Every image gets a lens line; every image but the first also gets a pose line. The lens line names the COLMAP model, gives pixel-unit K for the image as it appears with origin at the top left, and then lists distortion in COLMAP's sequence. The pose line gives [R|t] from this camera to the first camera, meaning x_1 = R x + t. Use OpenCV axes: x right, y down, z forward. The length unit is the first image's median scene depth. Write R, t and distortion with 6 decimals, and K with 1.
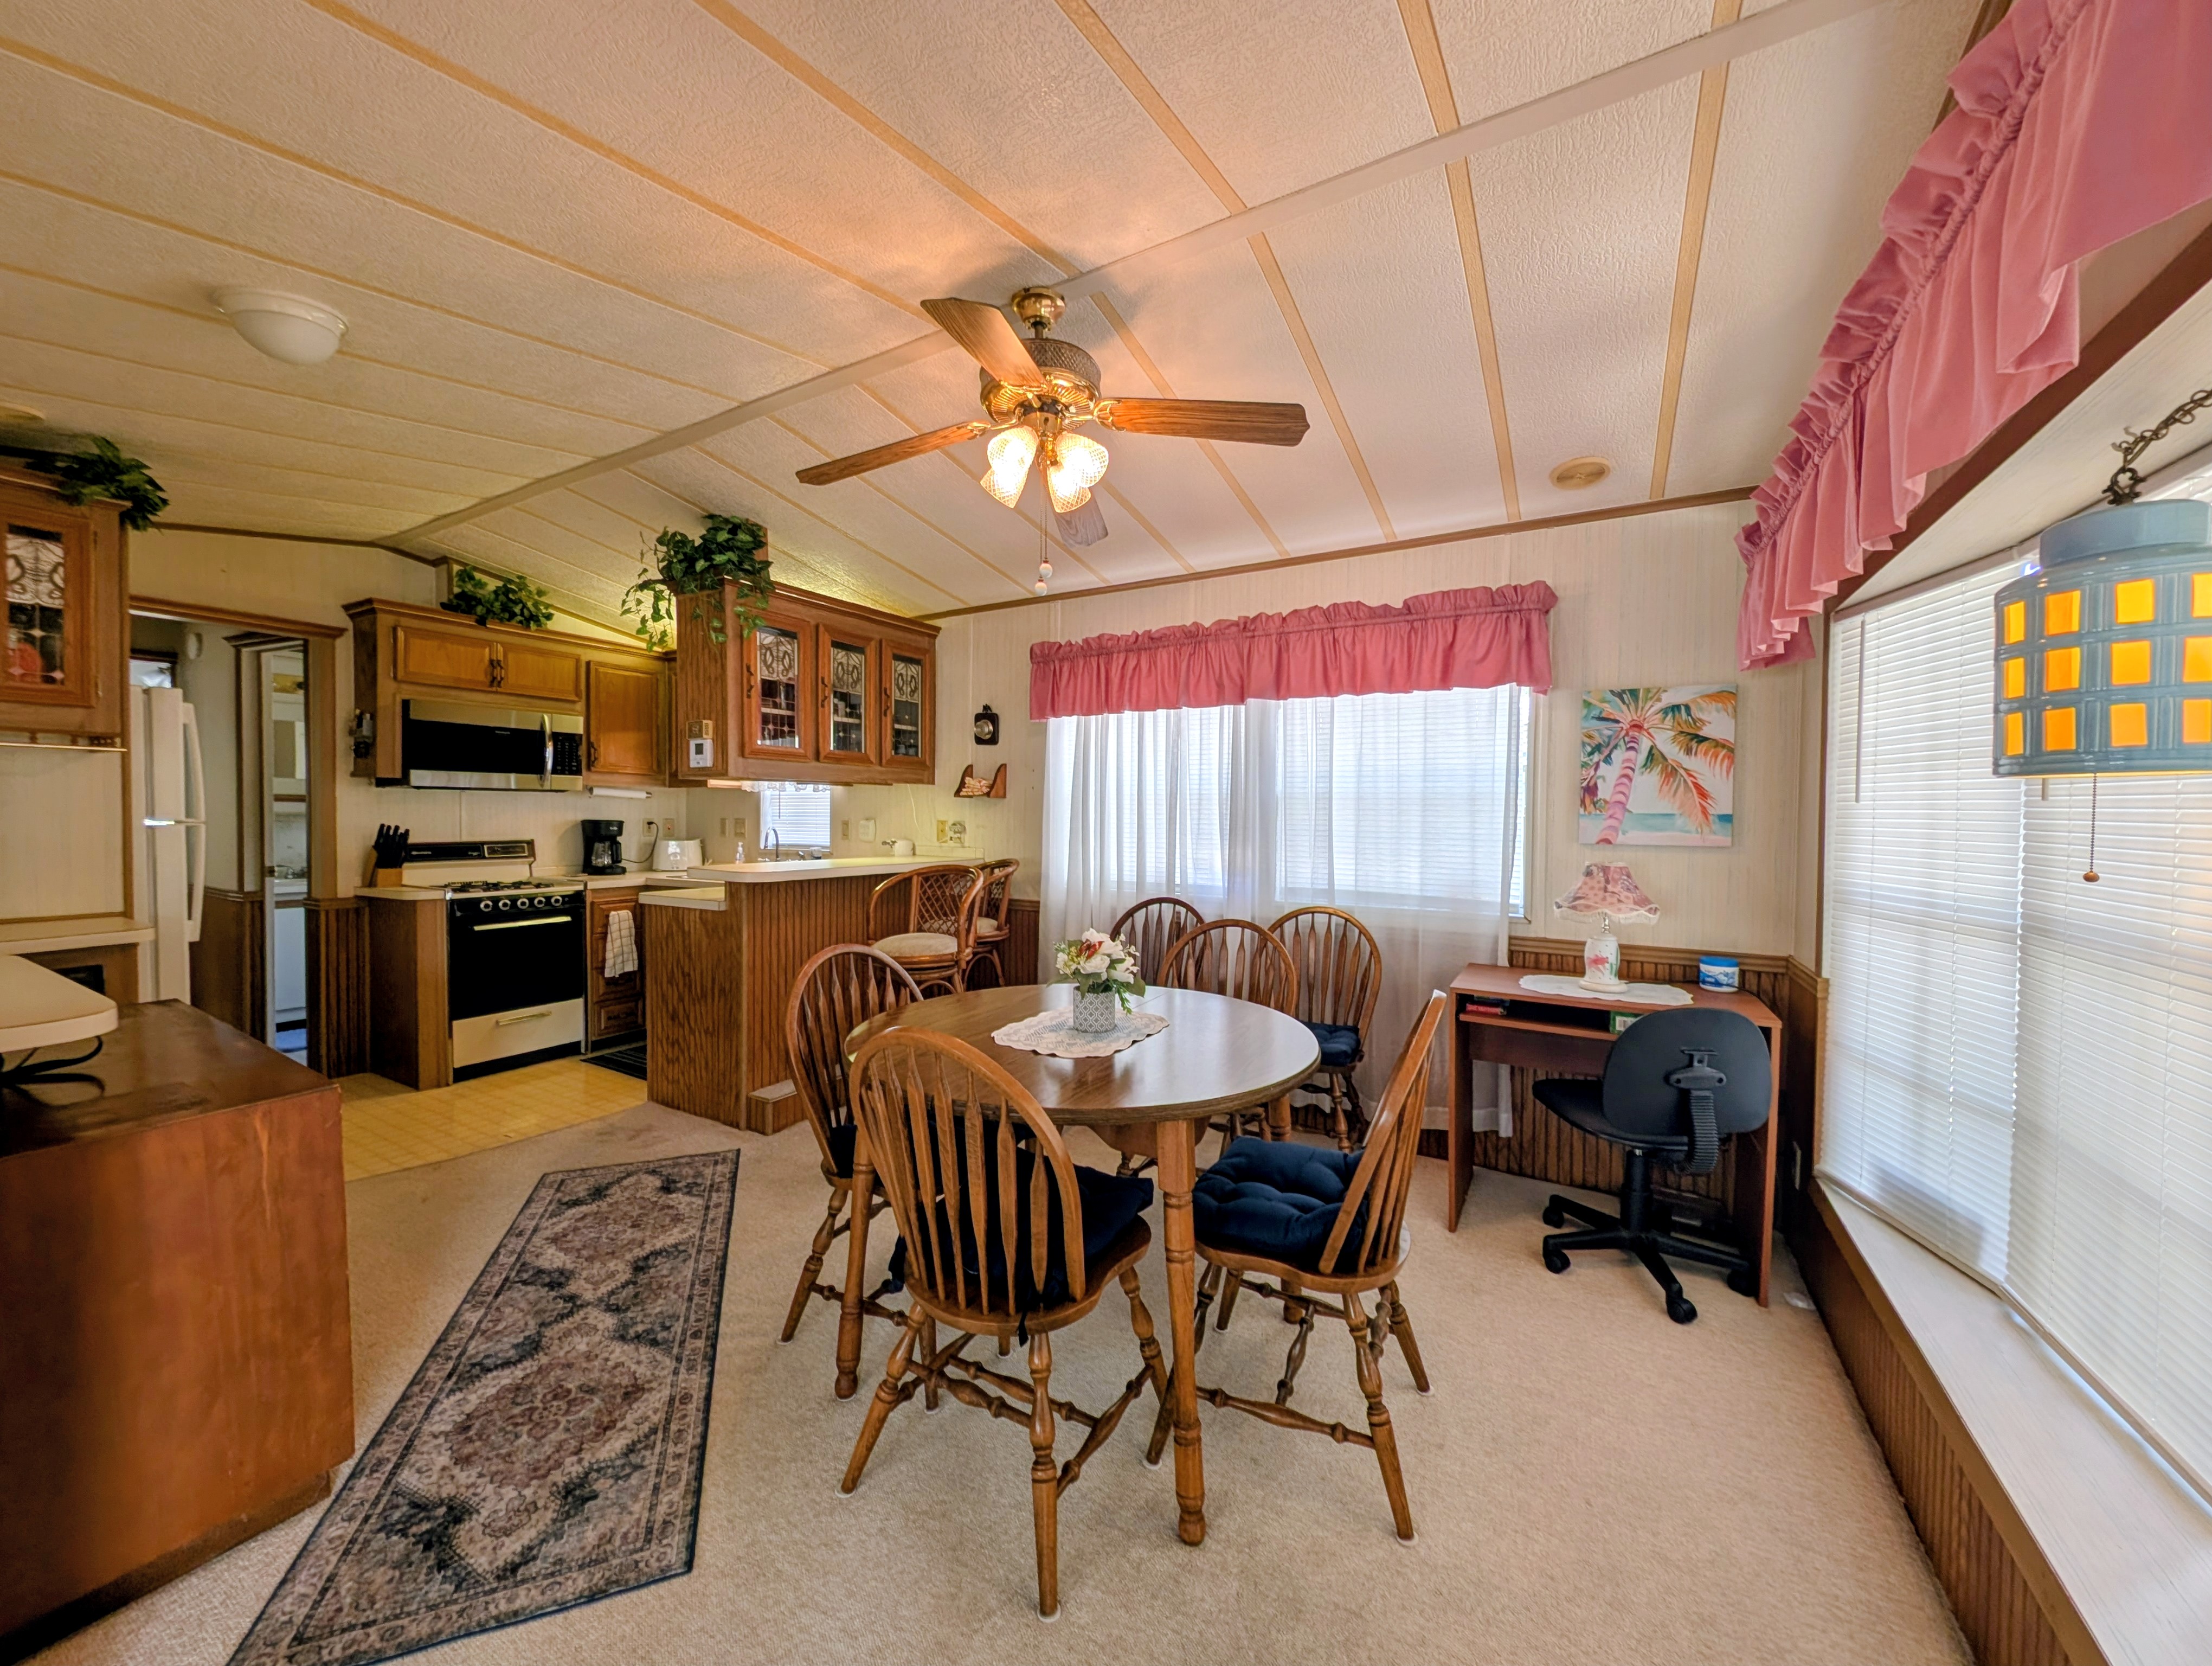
lens RADIAL K [[850.1, 0, 1105.9], [0, 850.1, 838.6], [0, 0, 1]] dist [0.000428, -0.000154]
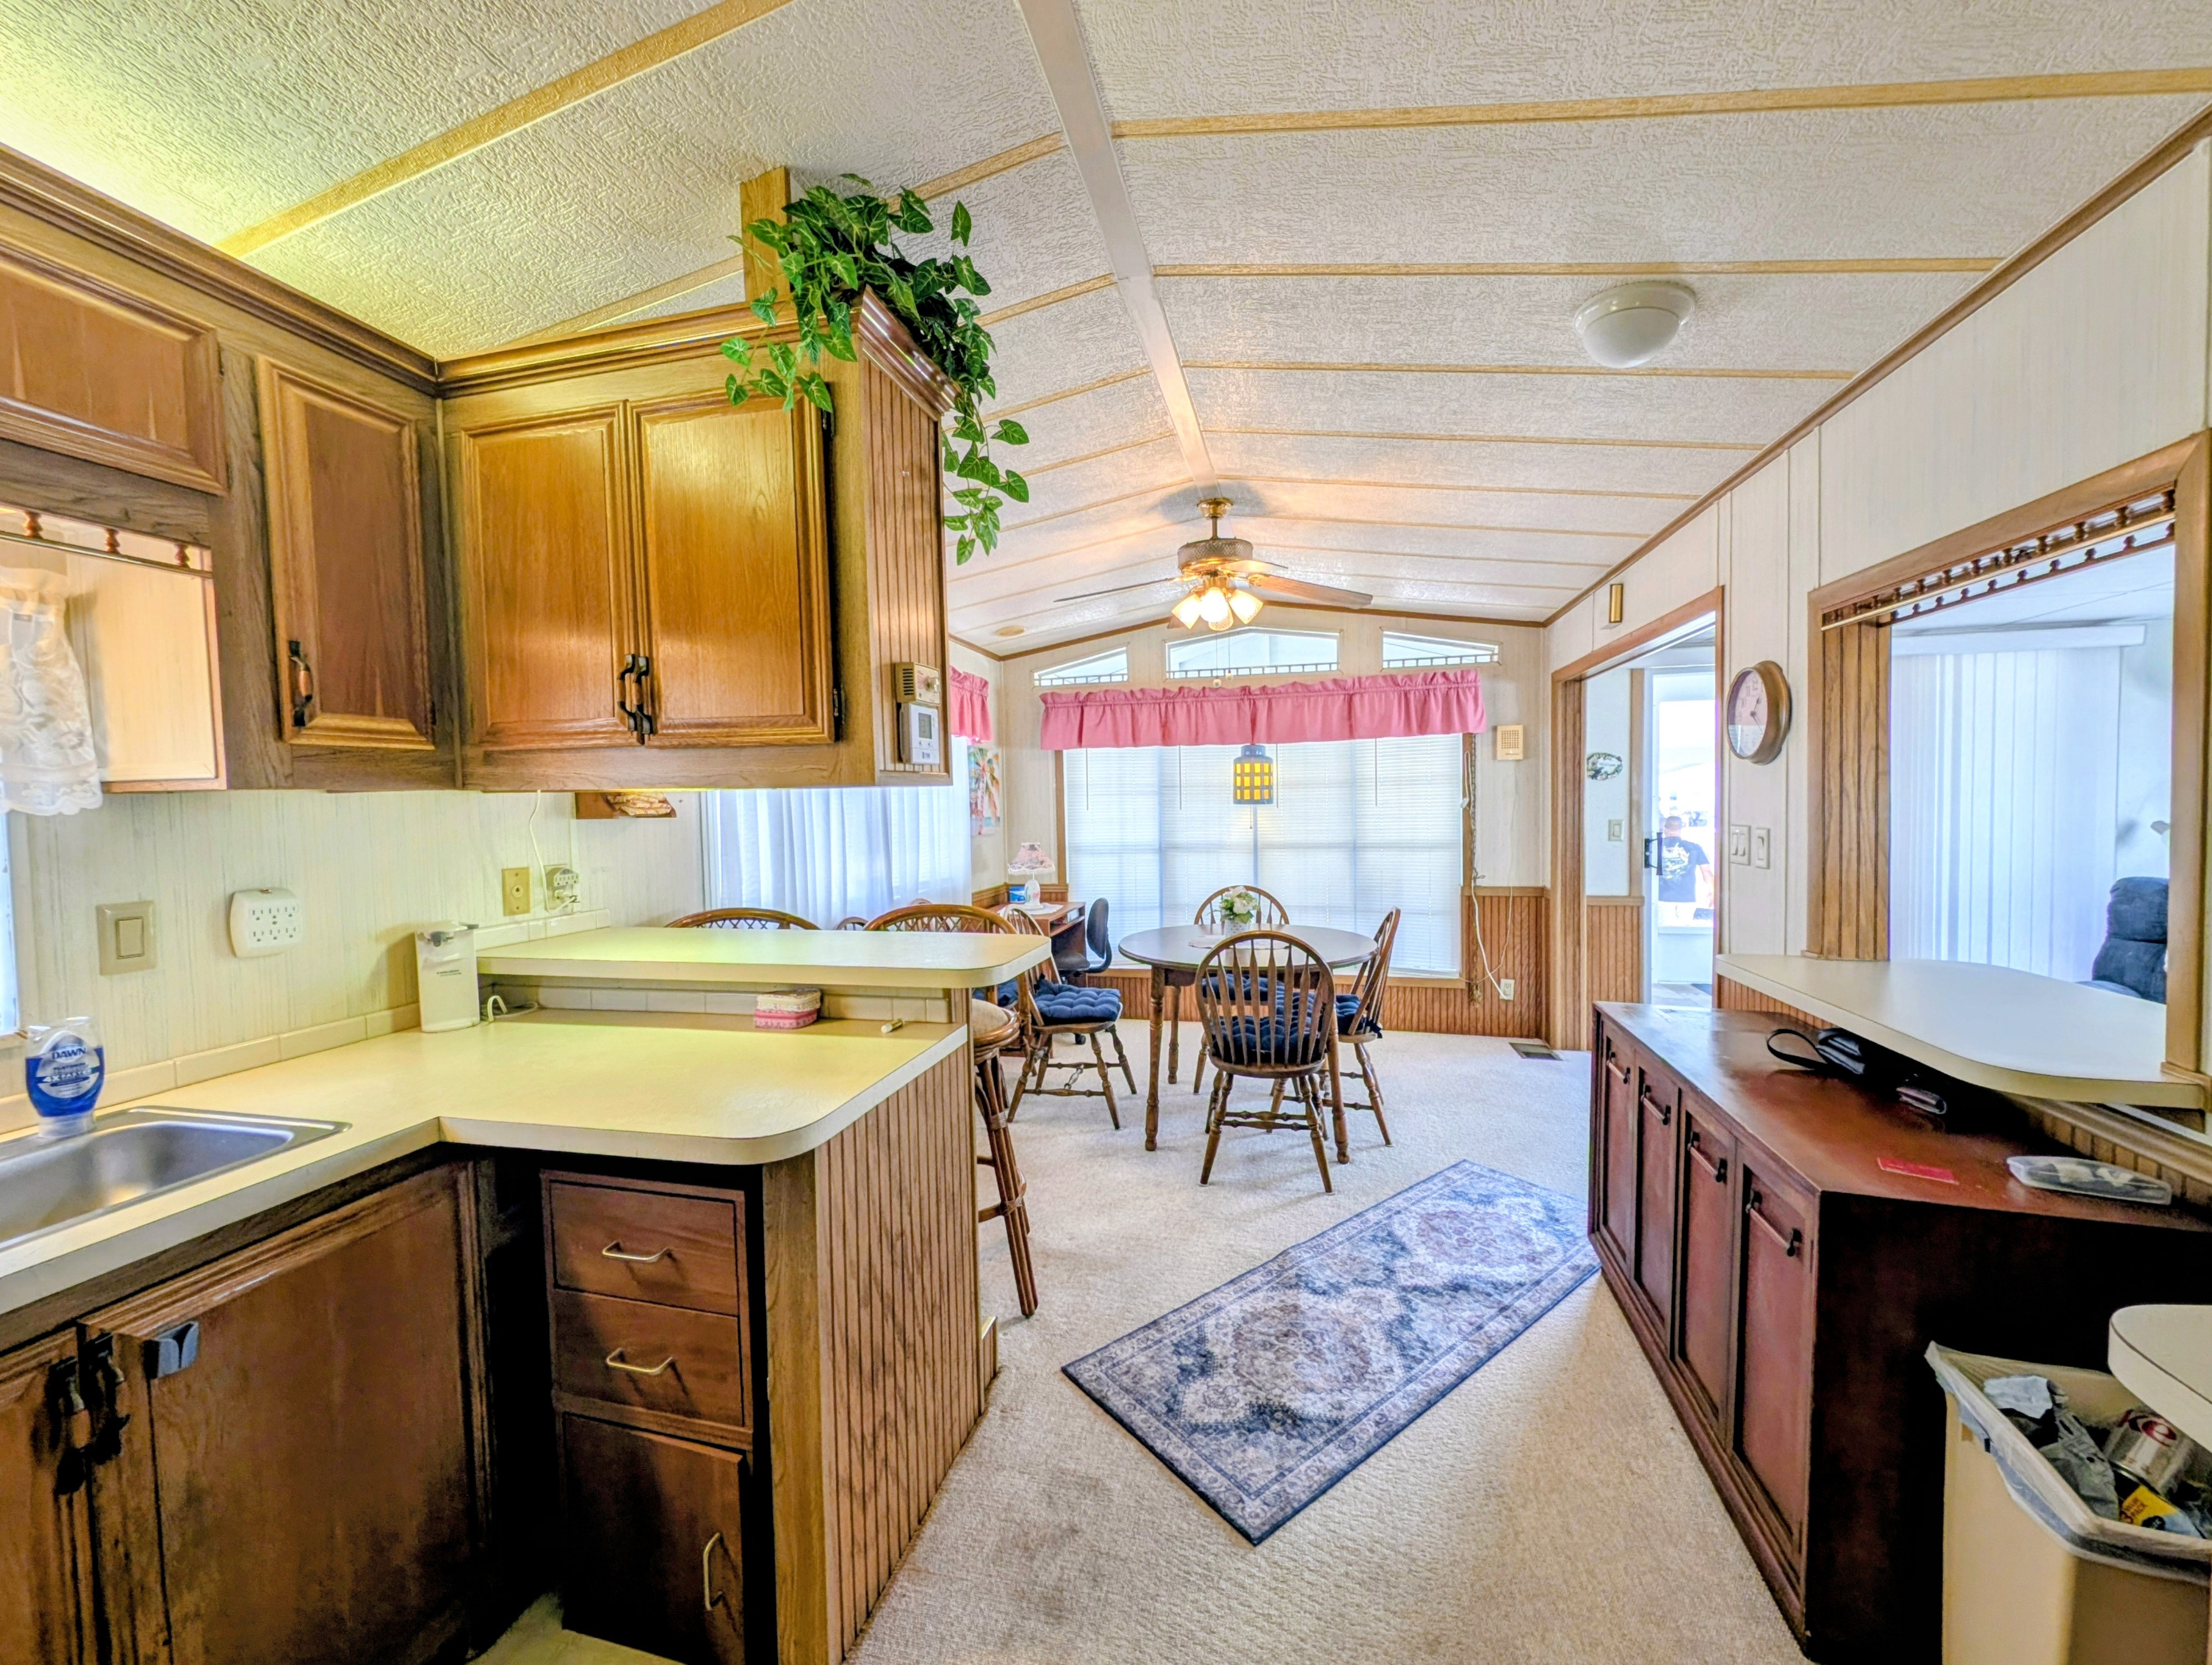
lens RADIAL K [[837.5, 0, 1107.0], [0, 837.5, 829.9], [0, 0, 1]] dist [0.001944, -0.000469]
pose [[-0.295913, -0.030927, 0.954714, -0.856573], [0.050211, 0.997590, 0.047879, -0.059010], [-0.953894, 0.062106, -0.293647, 0.931810]]
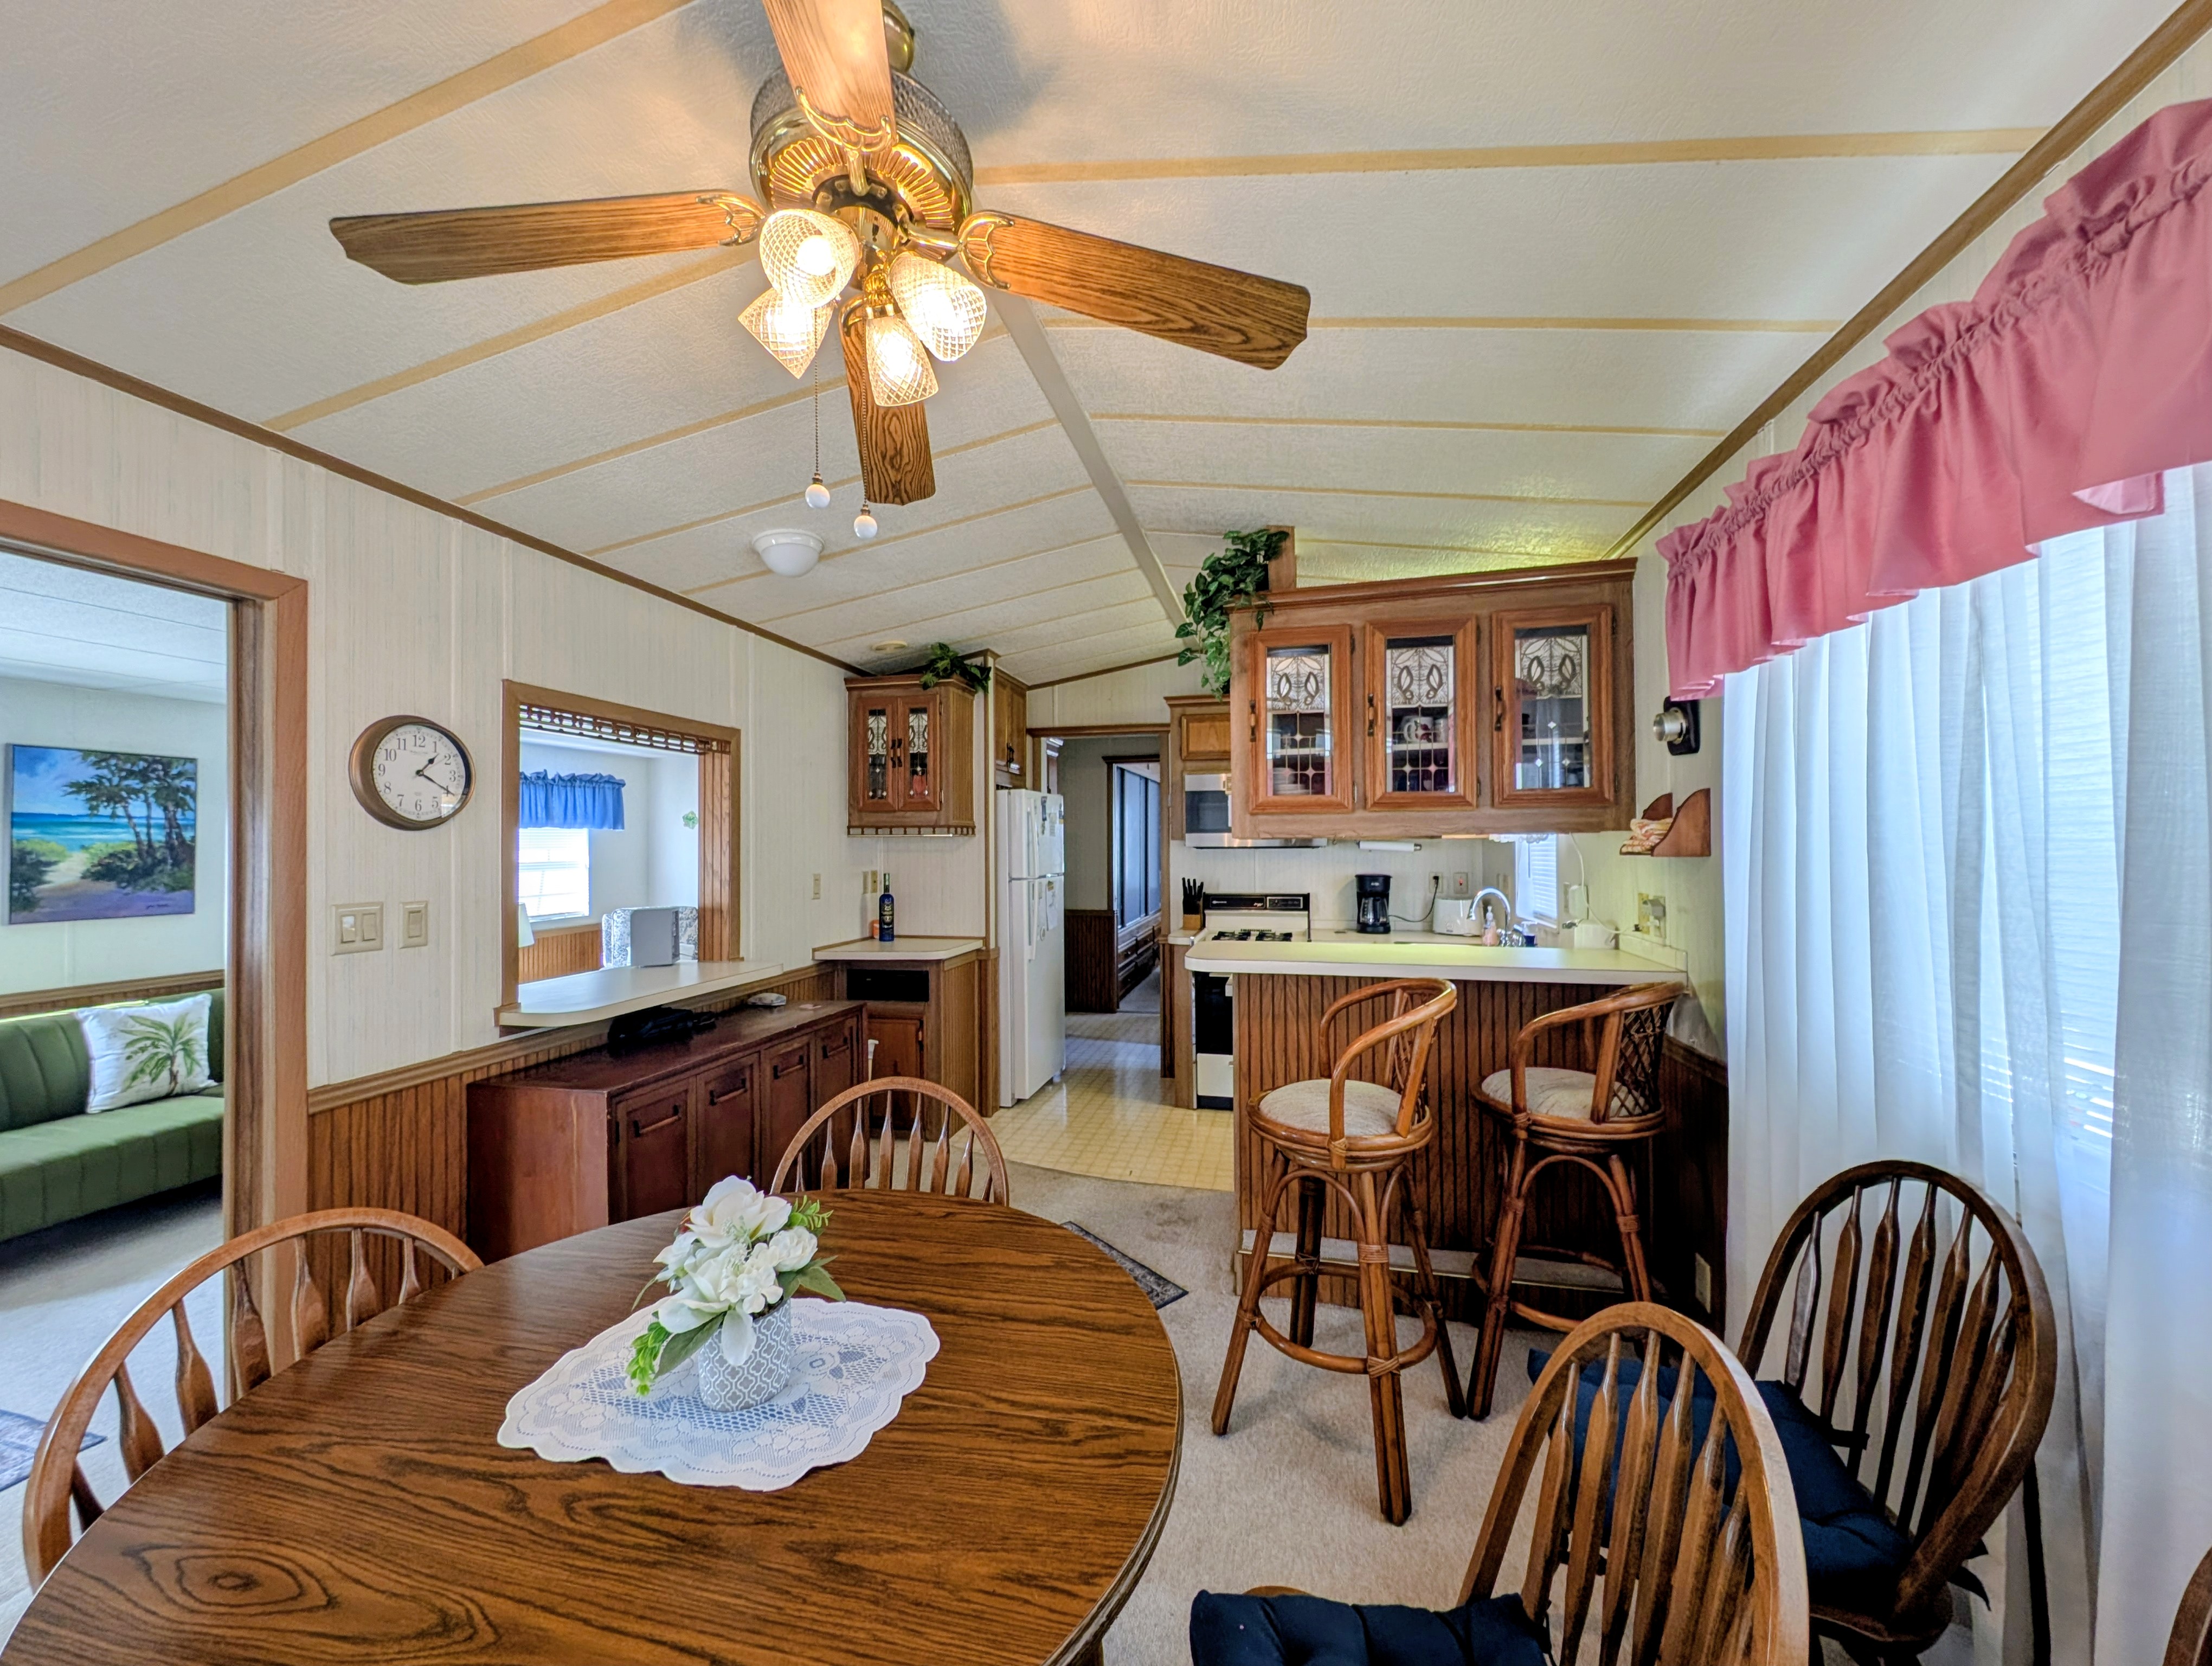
lens RADIAL K [[837.7, 0, 1107.0], [0, 837.7, 830.4], [0, 0, 1]] dist [0.001944, -0.000469]
pose [[0.270146, -0.025904, -0.962471, 0.295441], [-0.020595, 0.999254, -0.032674, -0.045073], [0.962599, 0.028648, 0.269411, 0.595382]]
